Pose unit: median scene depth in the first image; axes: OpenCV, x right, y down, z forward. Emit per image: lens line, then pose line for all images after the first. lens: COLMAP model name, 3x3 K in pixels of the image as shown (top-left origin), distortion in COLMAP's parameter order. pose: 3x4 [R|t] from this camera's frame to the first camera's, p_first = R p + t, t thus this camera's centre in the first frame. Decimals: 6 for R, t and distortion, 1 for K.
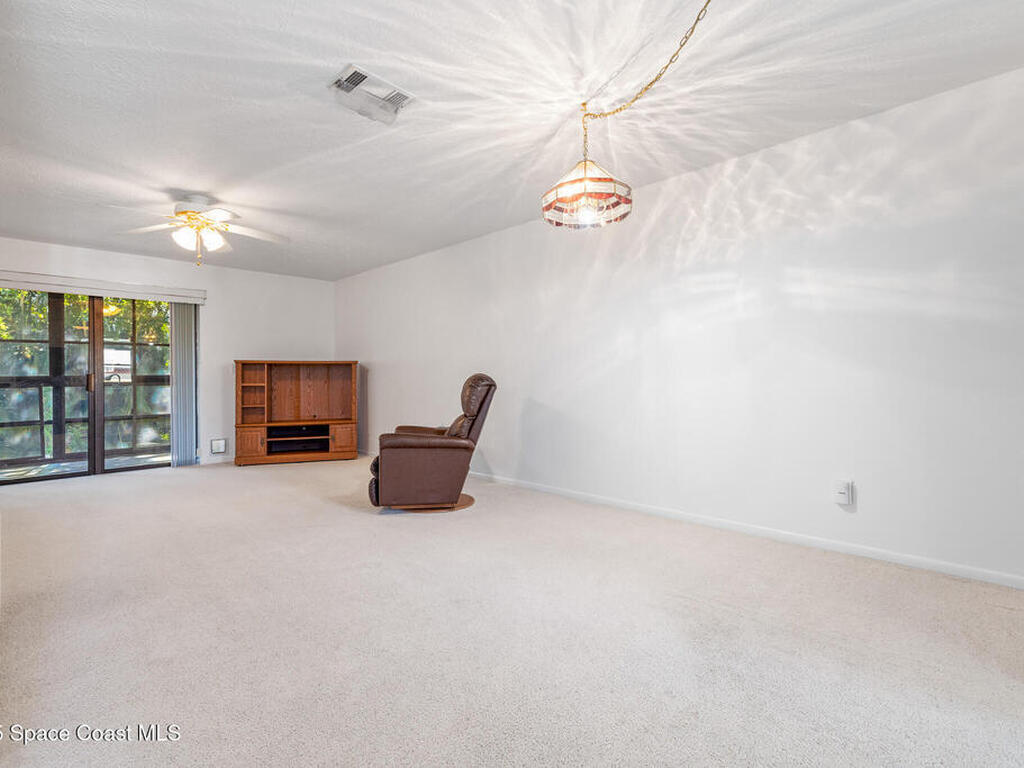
lens RADIAL K [[499.2, 0, 517.0], [0, 499.2, 382.2], [0, 0, 1]] dist [-0.000666, -0.000108]
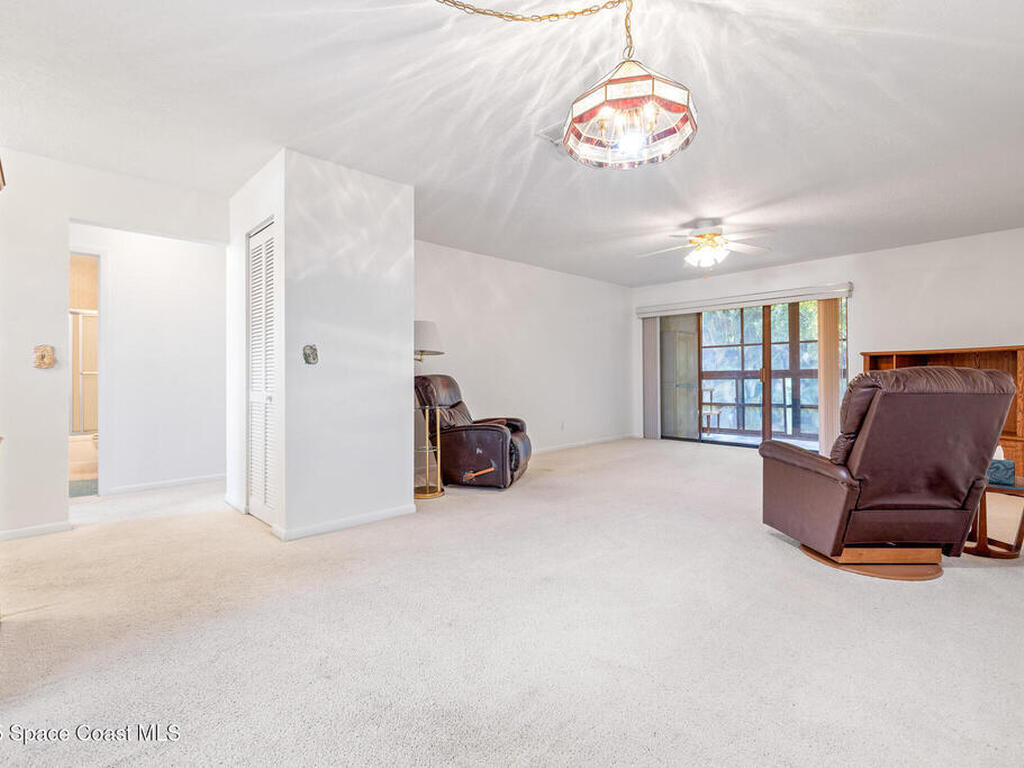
lens RADIAL K [[499.2, 0, 517.0], [0, 499.2, 382.2], [0, 0, 1]] dist [-0.000666, -0.000108]
pose [[-0.063843, 0.022606, -0.997704, 0.439427], [-0.002238, 0.999738, 0.022795, -0.009433], [0.997957, 0.003688, -0.063776, 0.464497]]
